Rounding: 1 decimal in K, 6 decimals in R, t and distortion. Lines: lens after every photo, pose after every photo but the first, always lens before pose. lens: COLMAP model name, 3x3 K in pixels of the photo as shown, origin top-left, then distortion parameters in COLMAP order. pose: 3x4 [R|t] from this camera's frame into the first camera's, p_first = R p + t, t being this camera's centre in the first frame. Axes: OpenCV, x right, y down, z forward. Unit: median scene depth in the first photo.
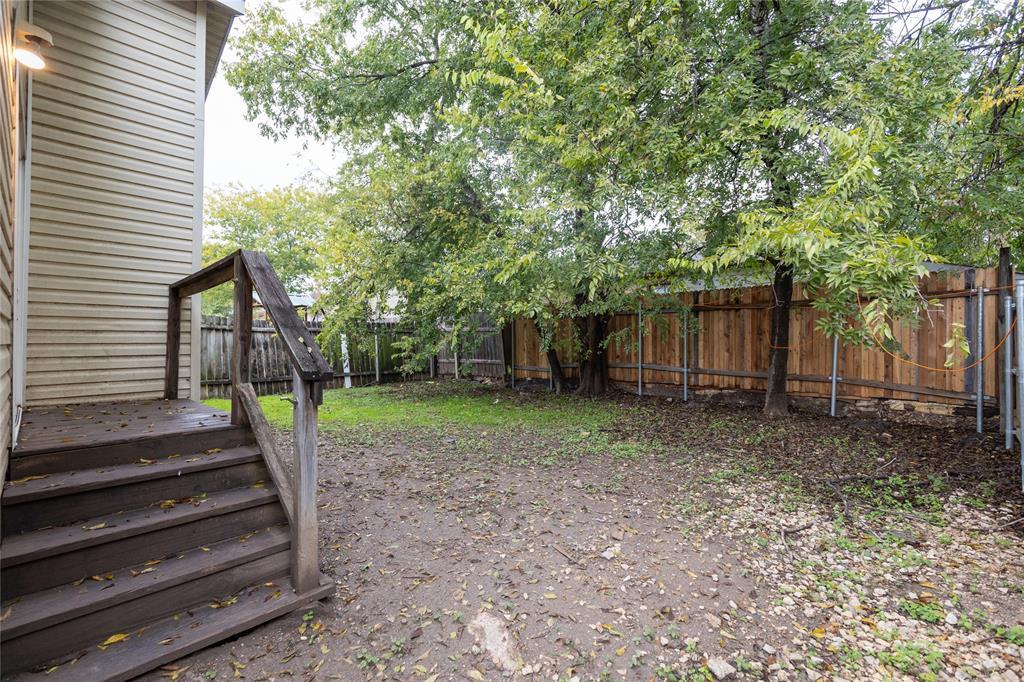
lens RADIAL K [[462.9, 0, 512.0], [0, 462.9, 339.4], [0, 0, 1]] dist [0.007898, -0.000725]
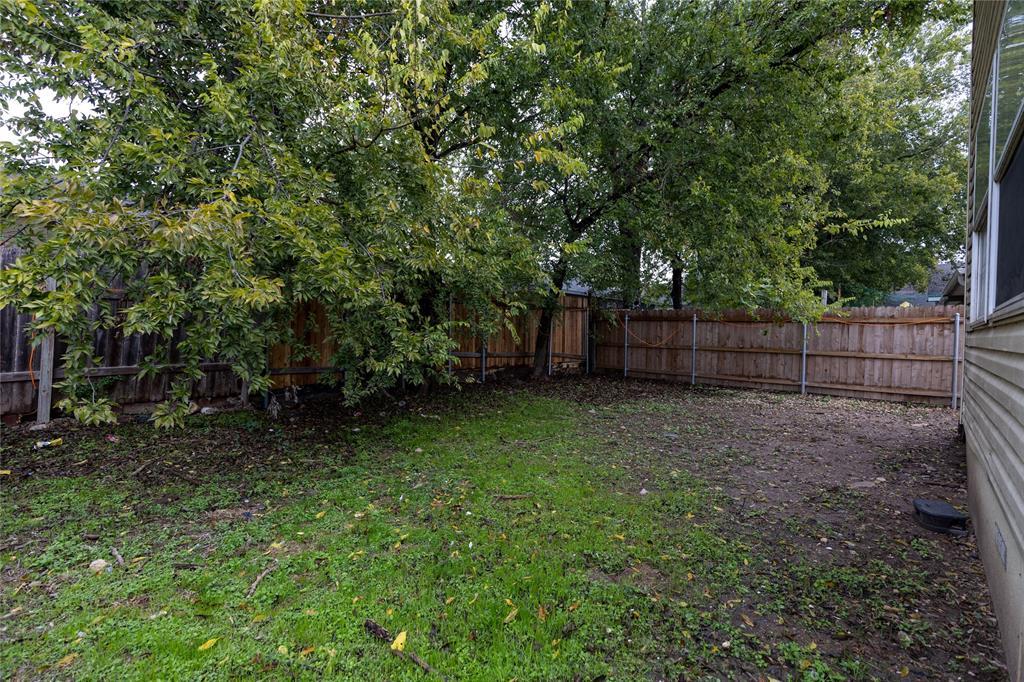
lens RADIAL K [[462.9, 0, 512.4], [0, 462.9, 338.8], [0, 0, 1]] dist [0.007898, -0.000725]
pose [[-0.028856, 0.000498, 0.999583, -0.984977], [-0.002390, 0.999997, -0.000567, 0.028363], [-0.999581, -0.002406, -0.028854, 1.133049]]
